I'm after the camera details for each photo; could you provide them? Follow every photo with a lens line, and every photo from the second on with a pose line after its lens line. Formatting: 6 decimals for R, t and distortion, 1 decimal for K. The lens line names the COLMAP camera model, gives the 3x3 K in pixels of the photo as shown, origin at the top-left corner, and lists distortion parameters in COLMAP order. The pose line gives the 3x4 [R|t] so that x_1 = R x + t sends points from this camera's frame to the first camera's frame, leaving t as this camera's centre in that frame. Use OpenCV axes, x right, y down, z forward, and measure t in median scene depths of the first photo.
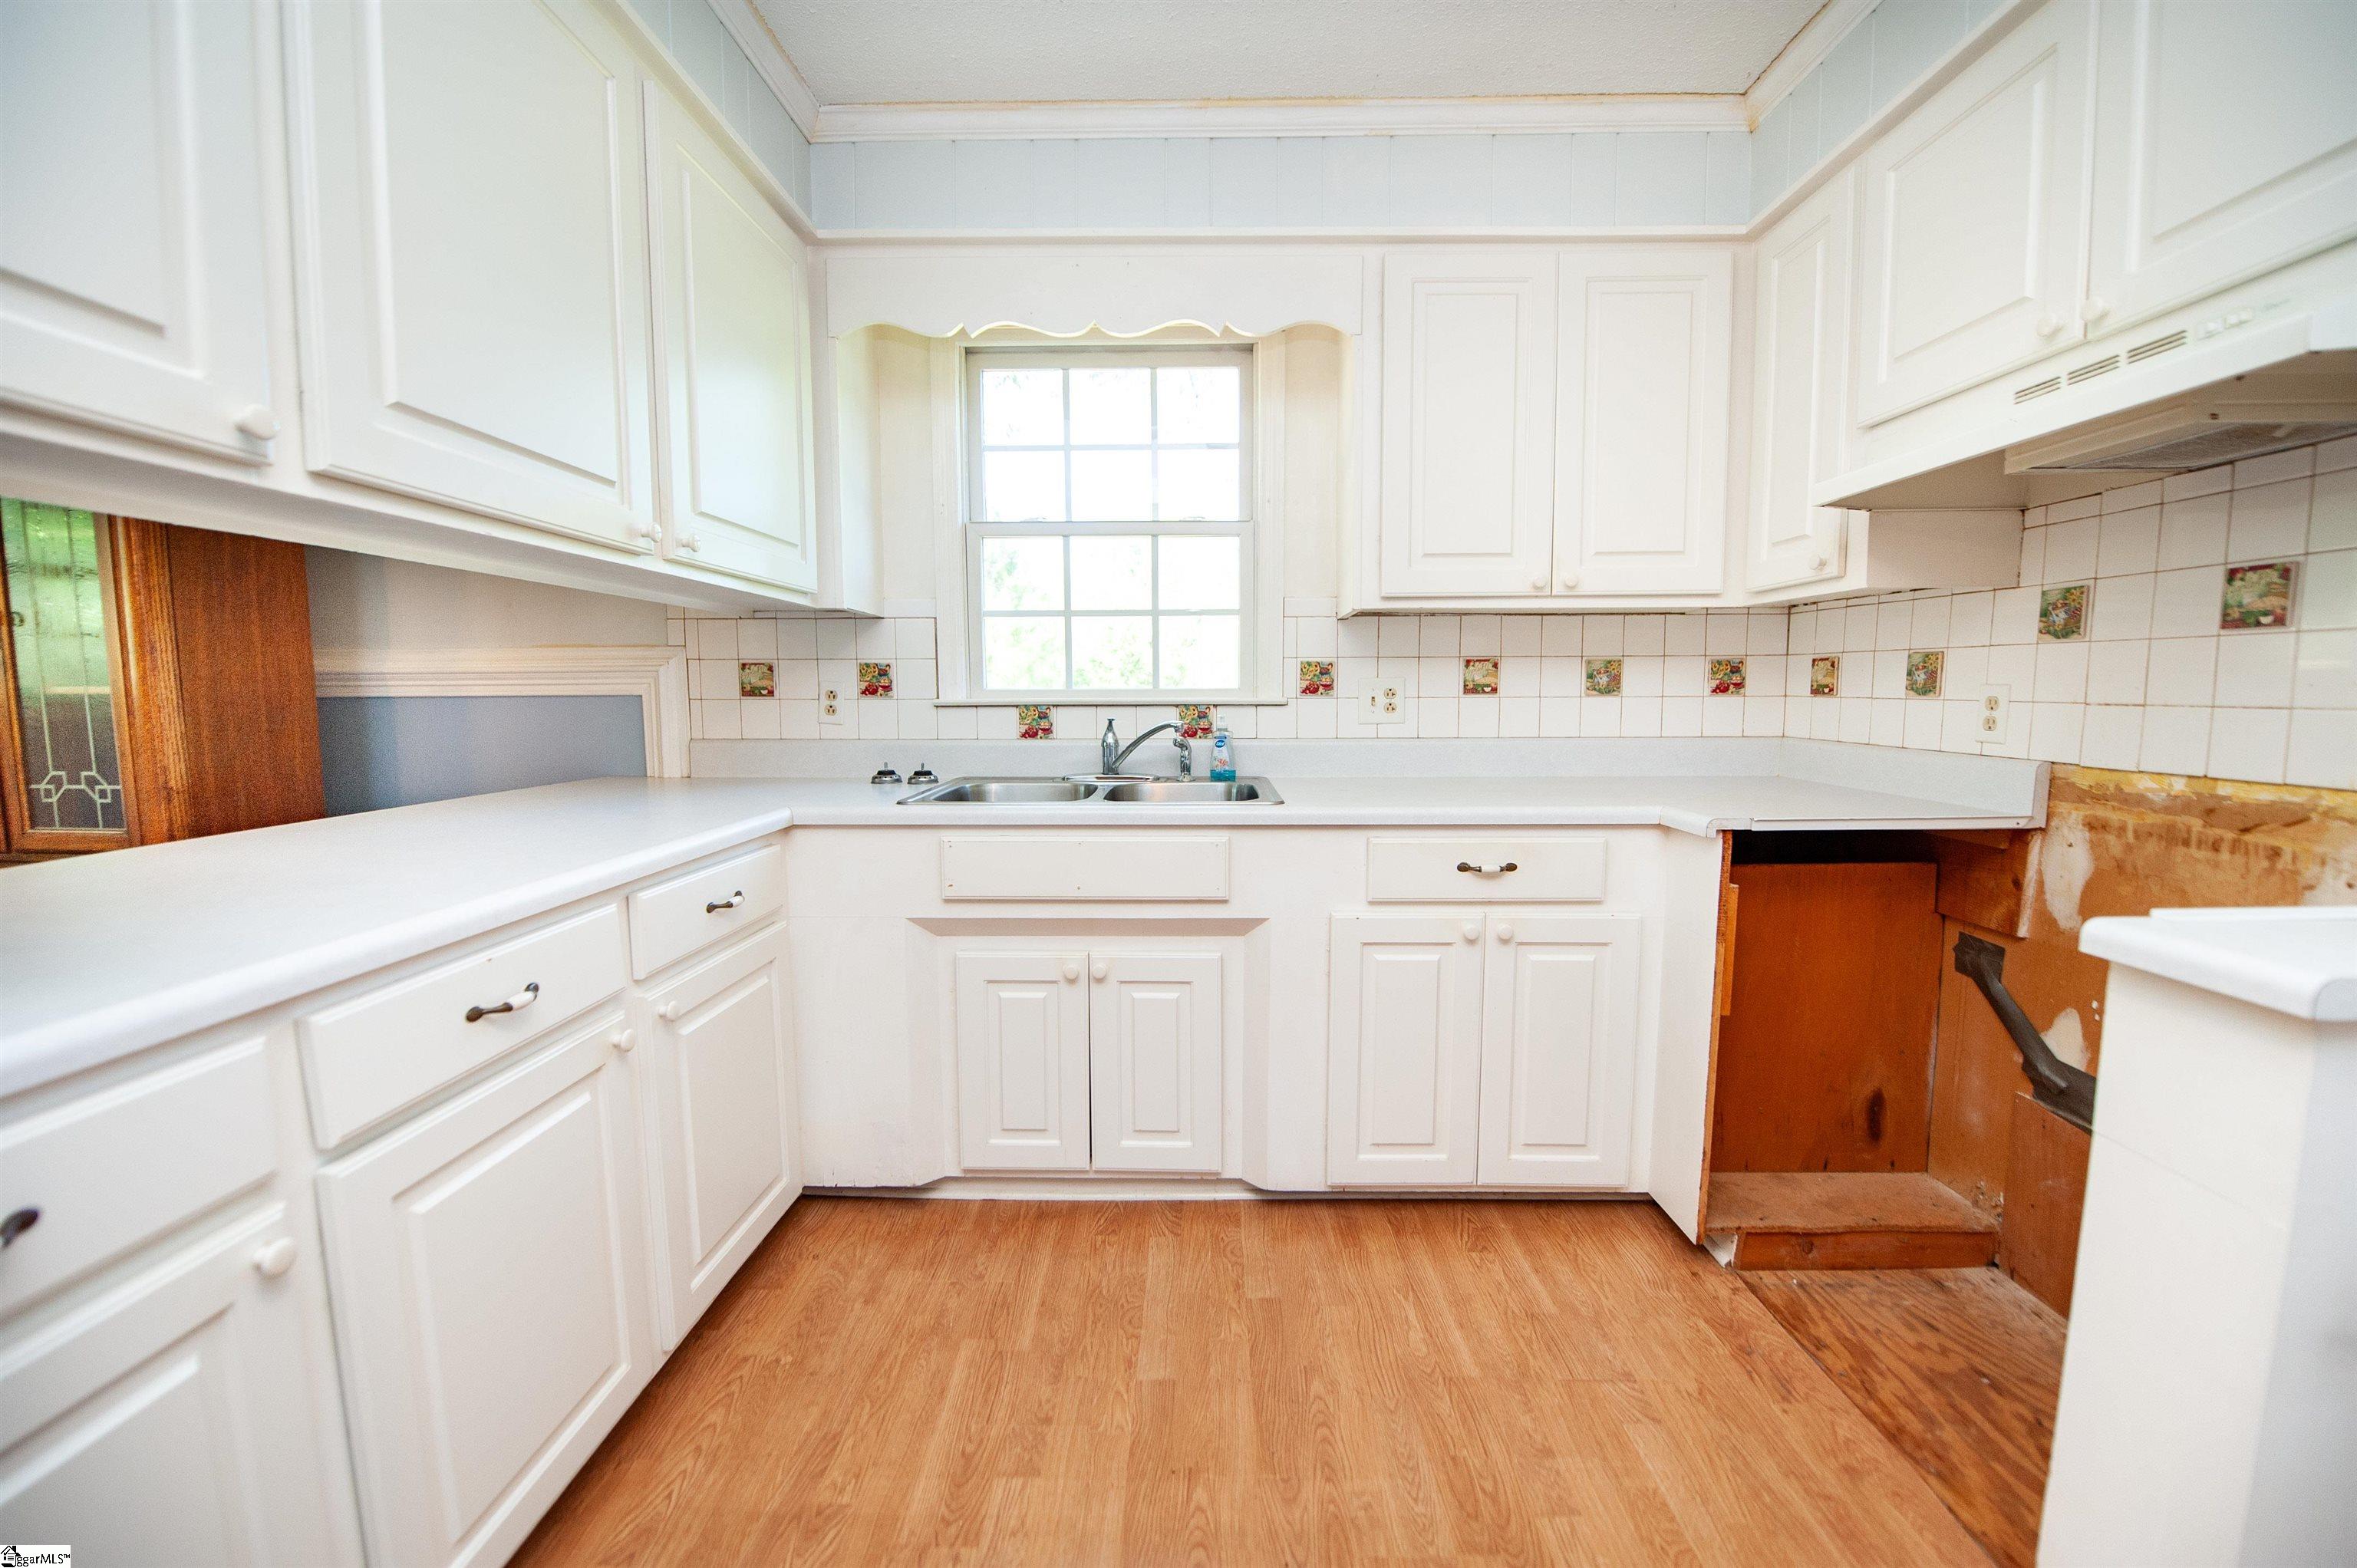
lens RADIAL K [[943.3, 0, 1190.1], [0, 943.3, 789.4], [0, 0, 1]] dist [-0.022461, -0.001436]
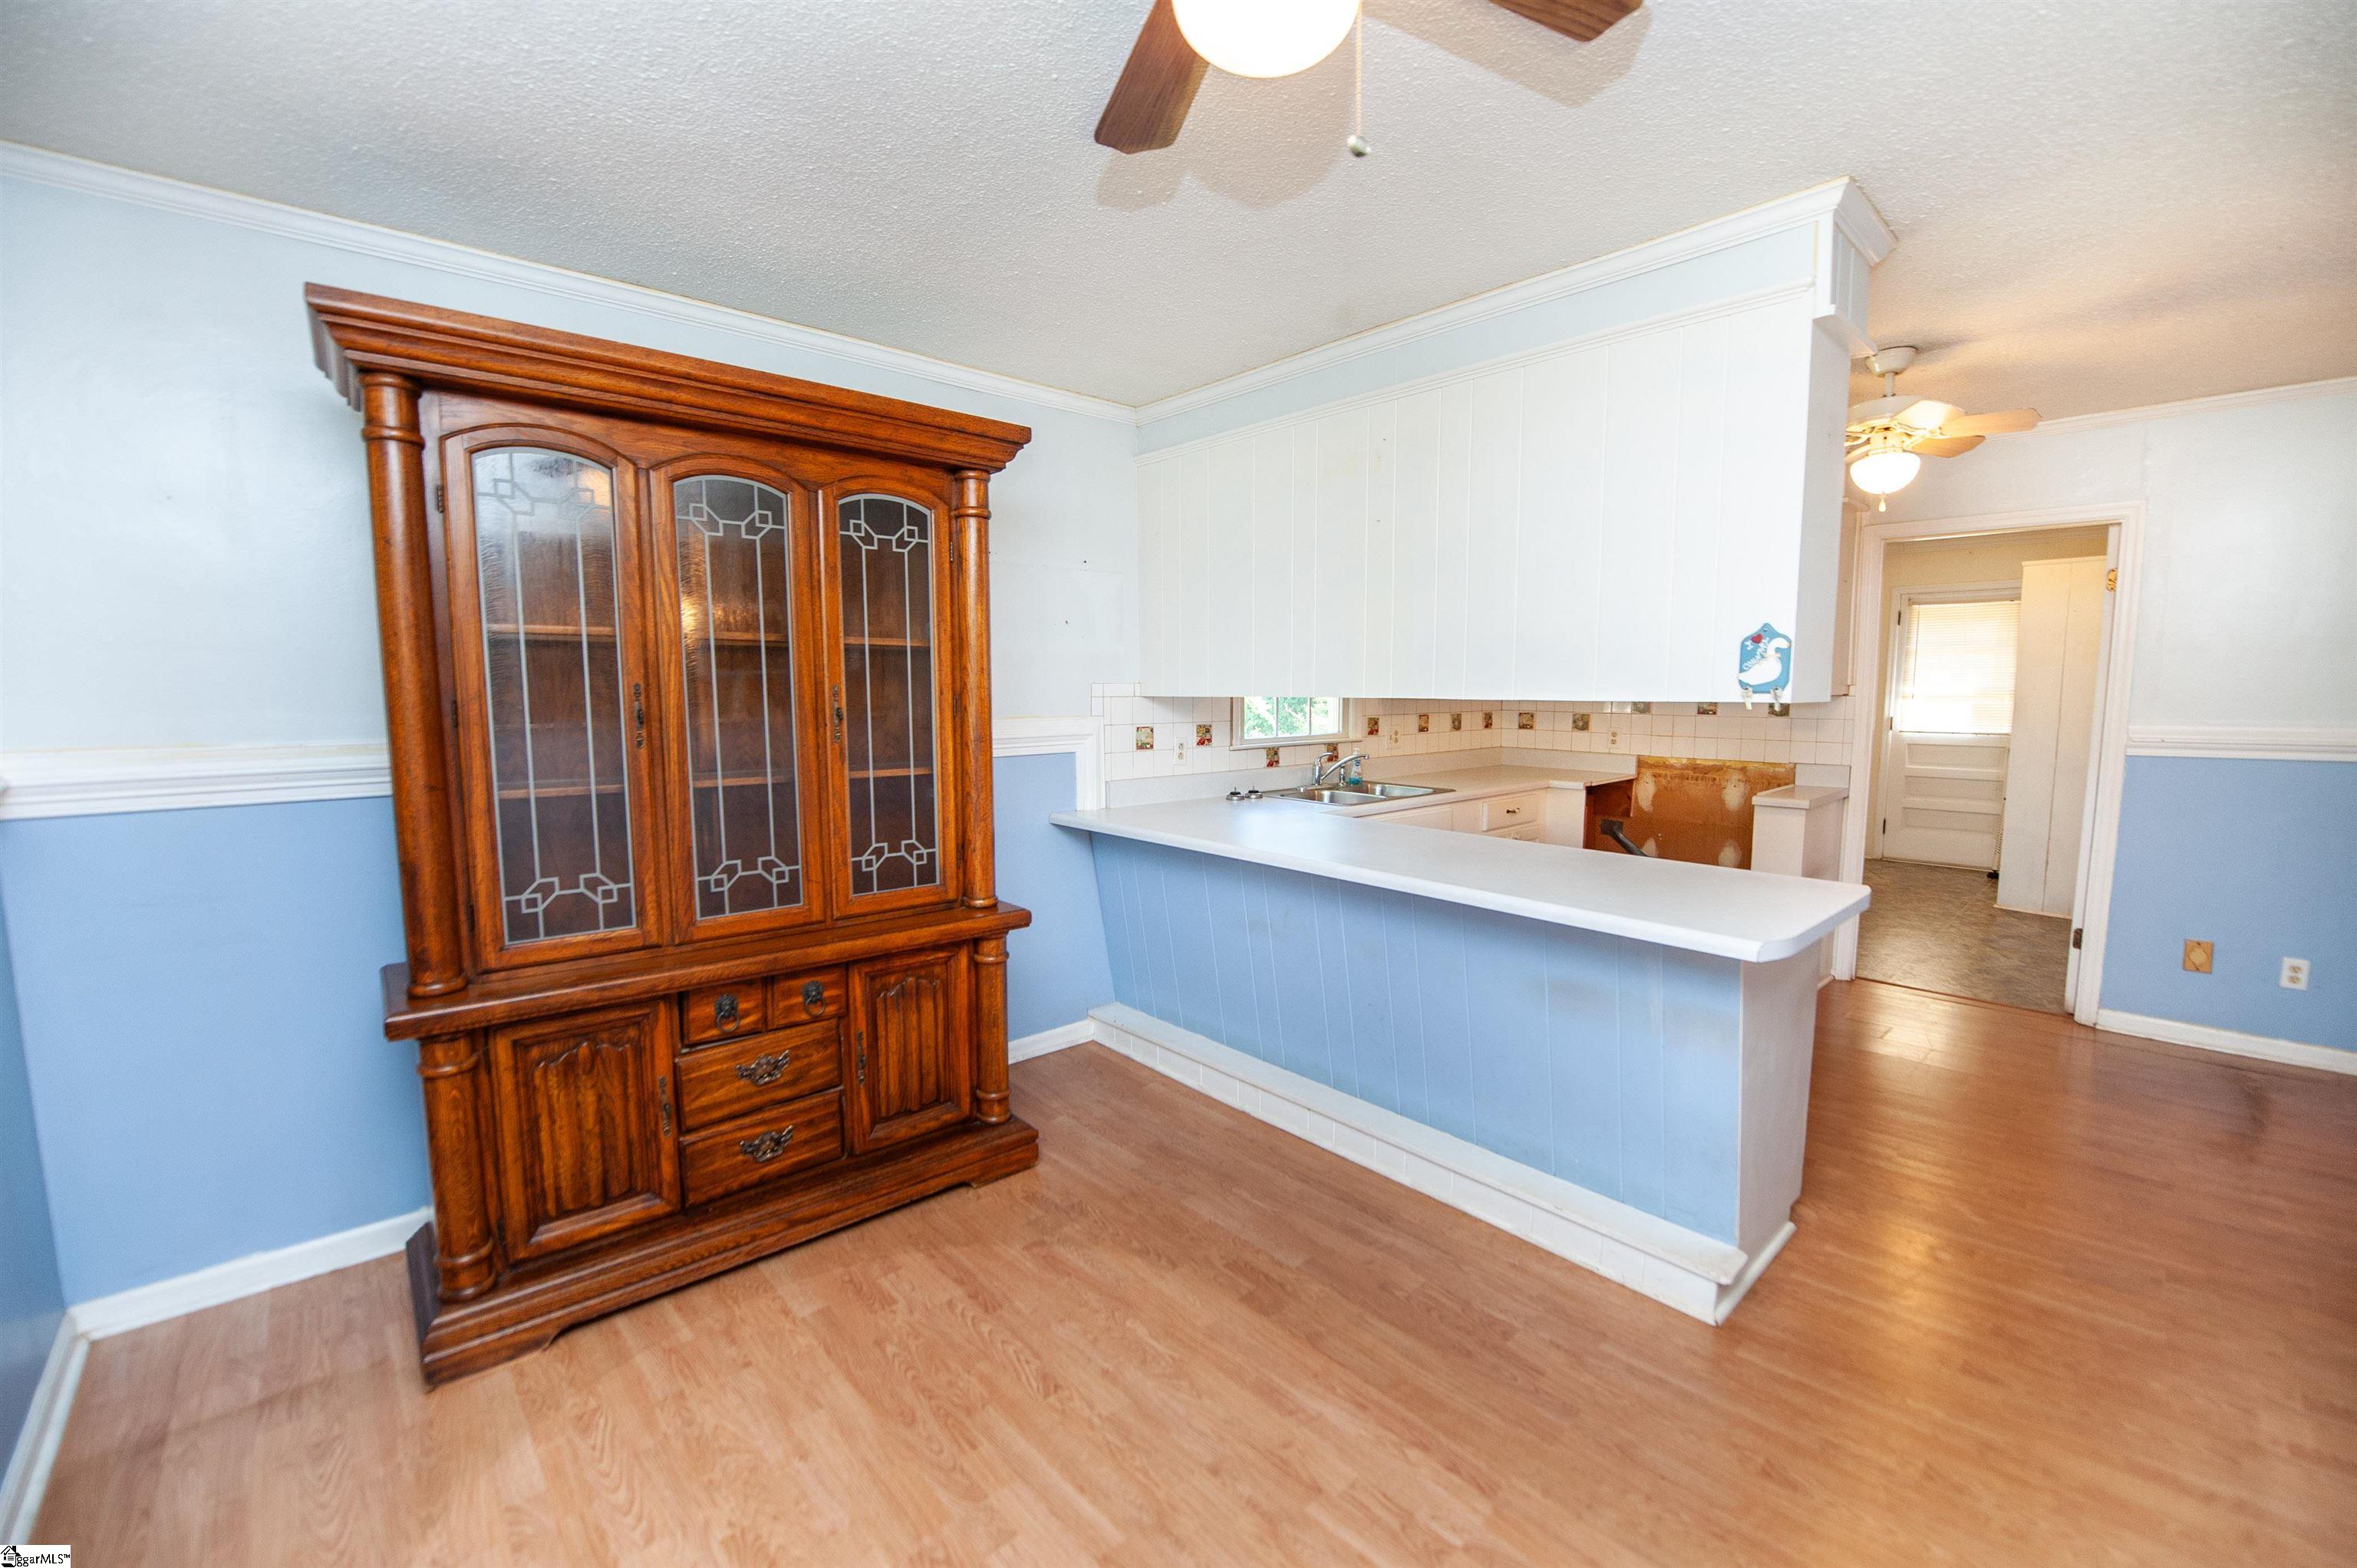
lens RADIAL K [[943.3, 0, 1175.7], [0, 943.3, 788.9], [0, 0, 1]] dist [-0.022461, -0.001436]
pose [[0.732662, -0.074801, 0.676469, -2.031278], [0.070327, 0.996942, 0.034069, -0.118697], [-0.676949, 0.022613, 0.735682, -0.183301]]
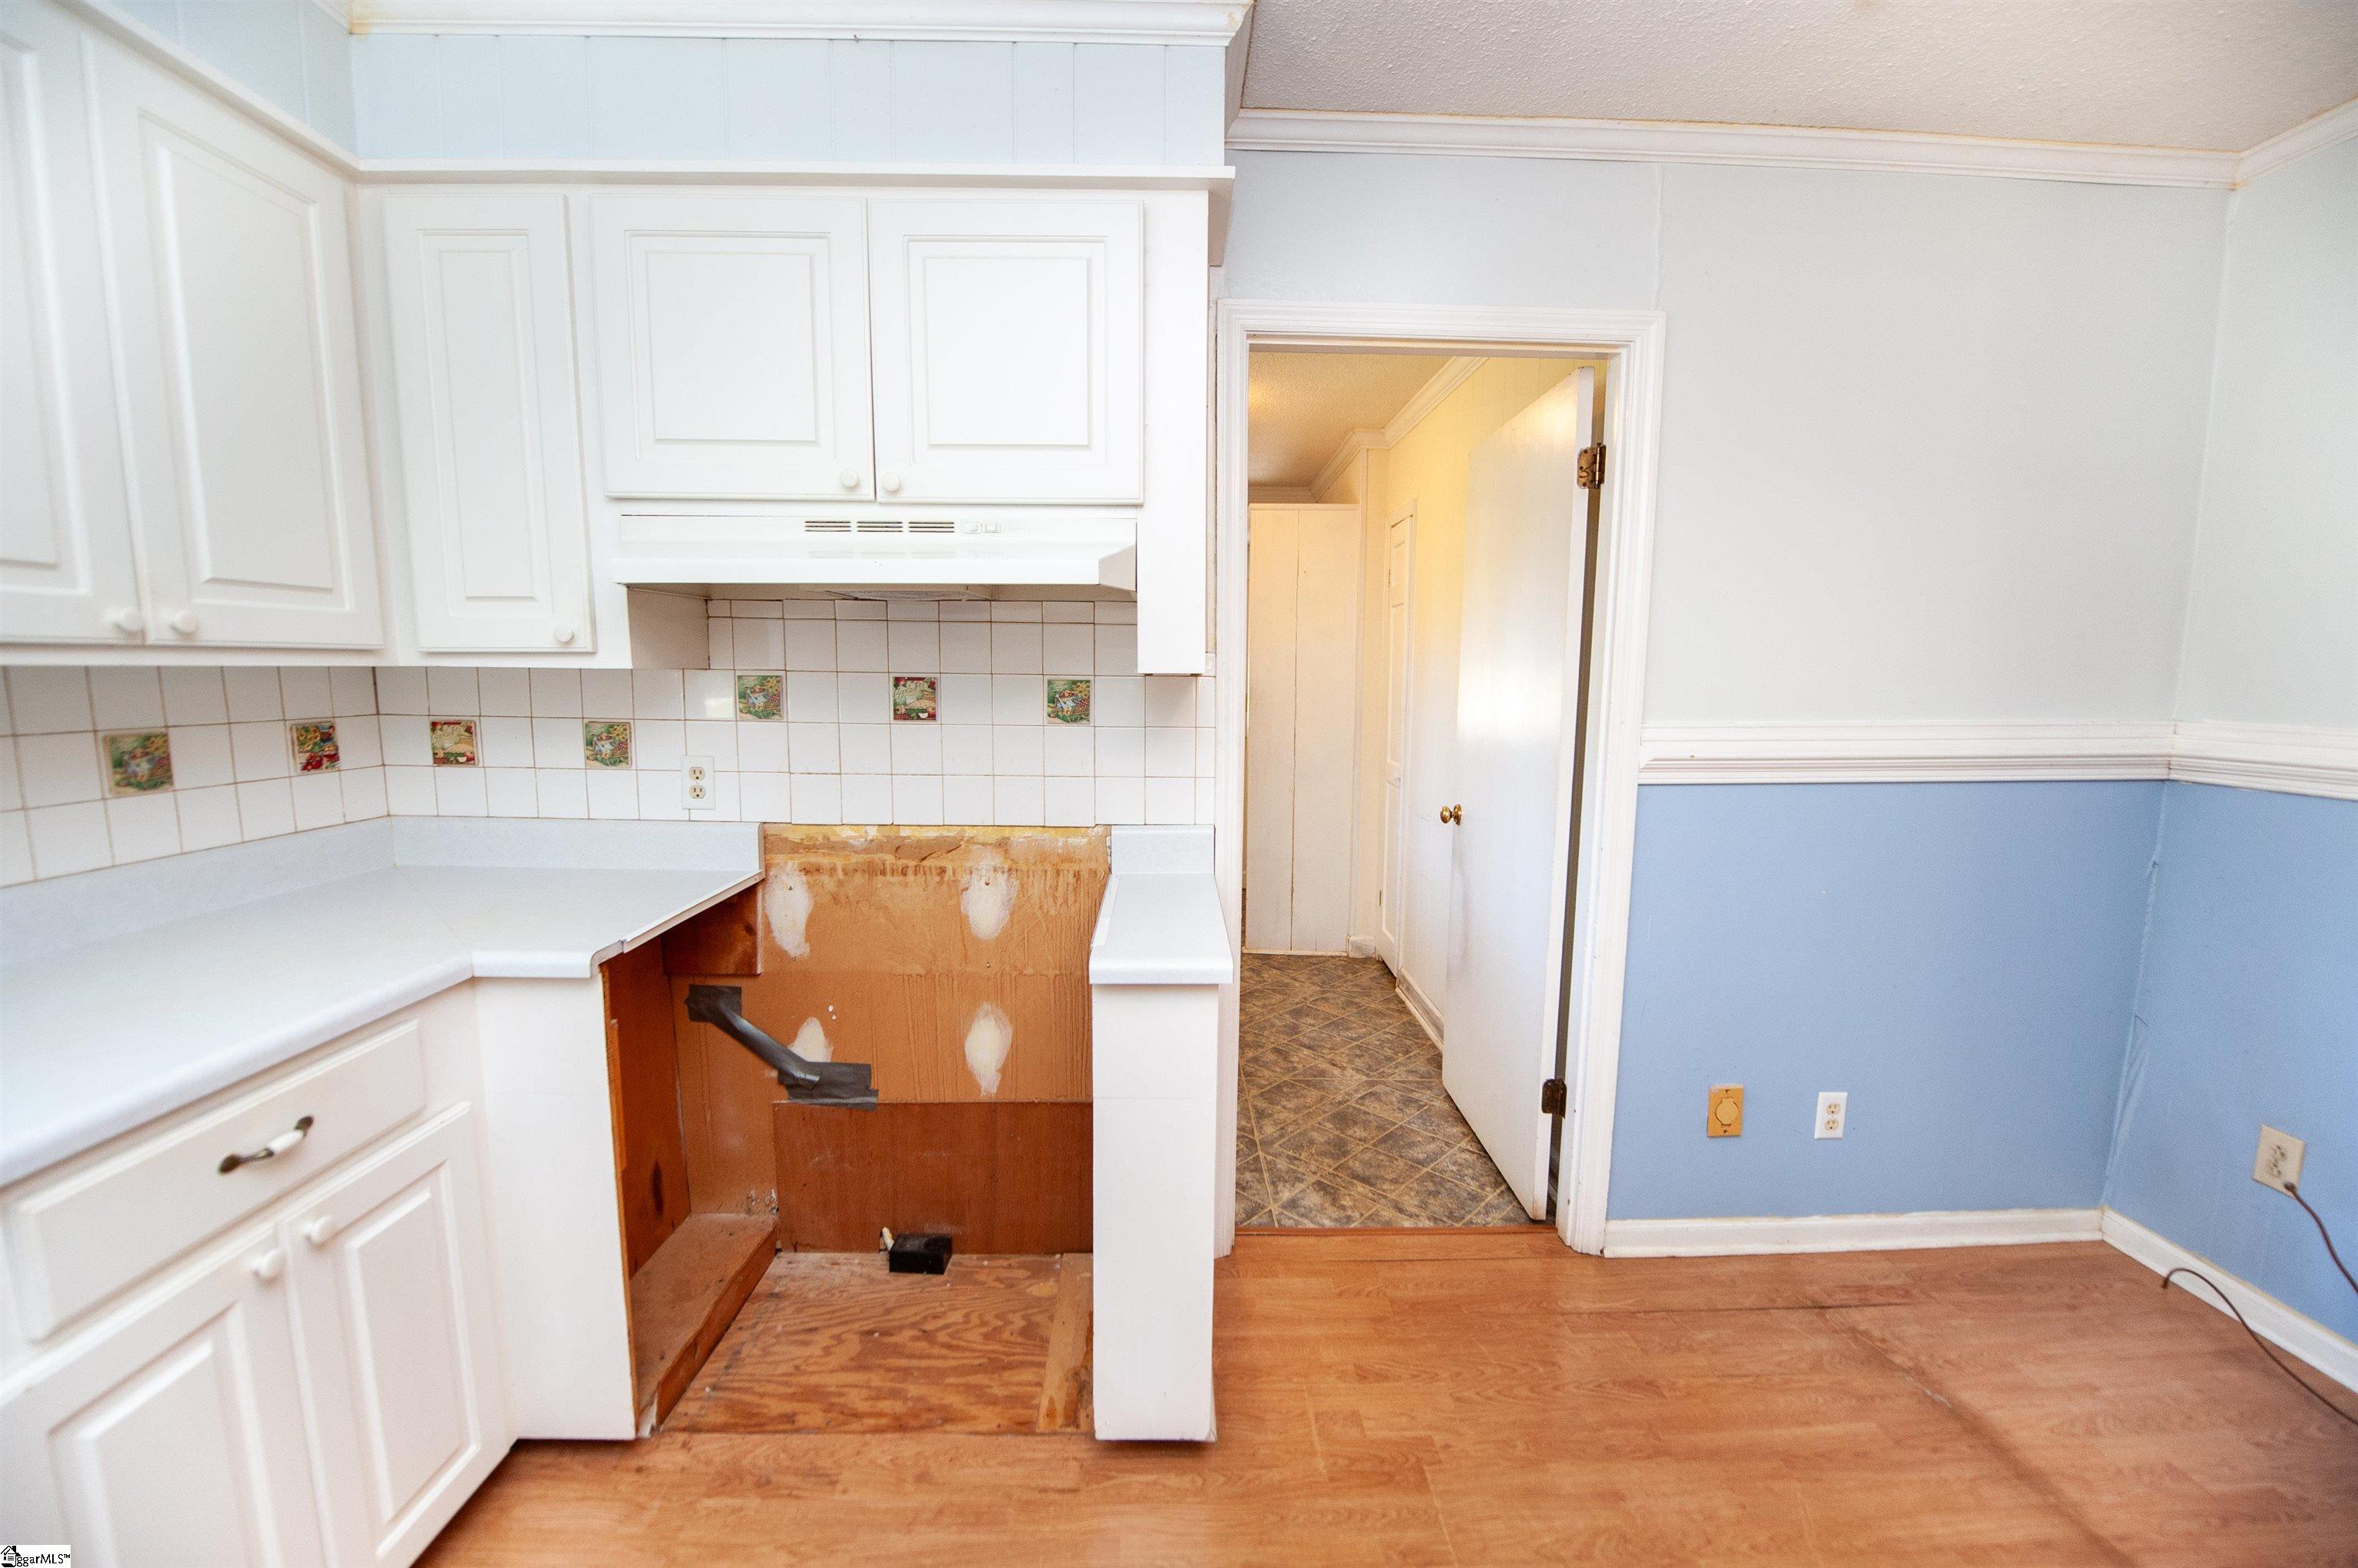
lens RADIAL K [[943.8, 0, 1181.3], [0, 943.8, 784.1], [0, 0, 1]] dist [-0.022461, -0.001436]
pose [[-0.040671, -0.113388, 0.992718, -0.250966], [0.089840, 0.989101, 0.116656, -0.157845], [-0.995125, 0.093931, -0.030041, 0.470112]]
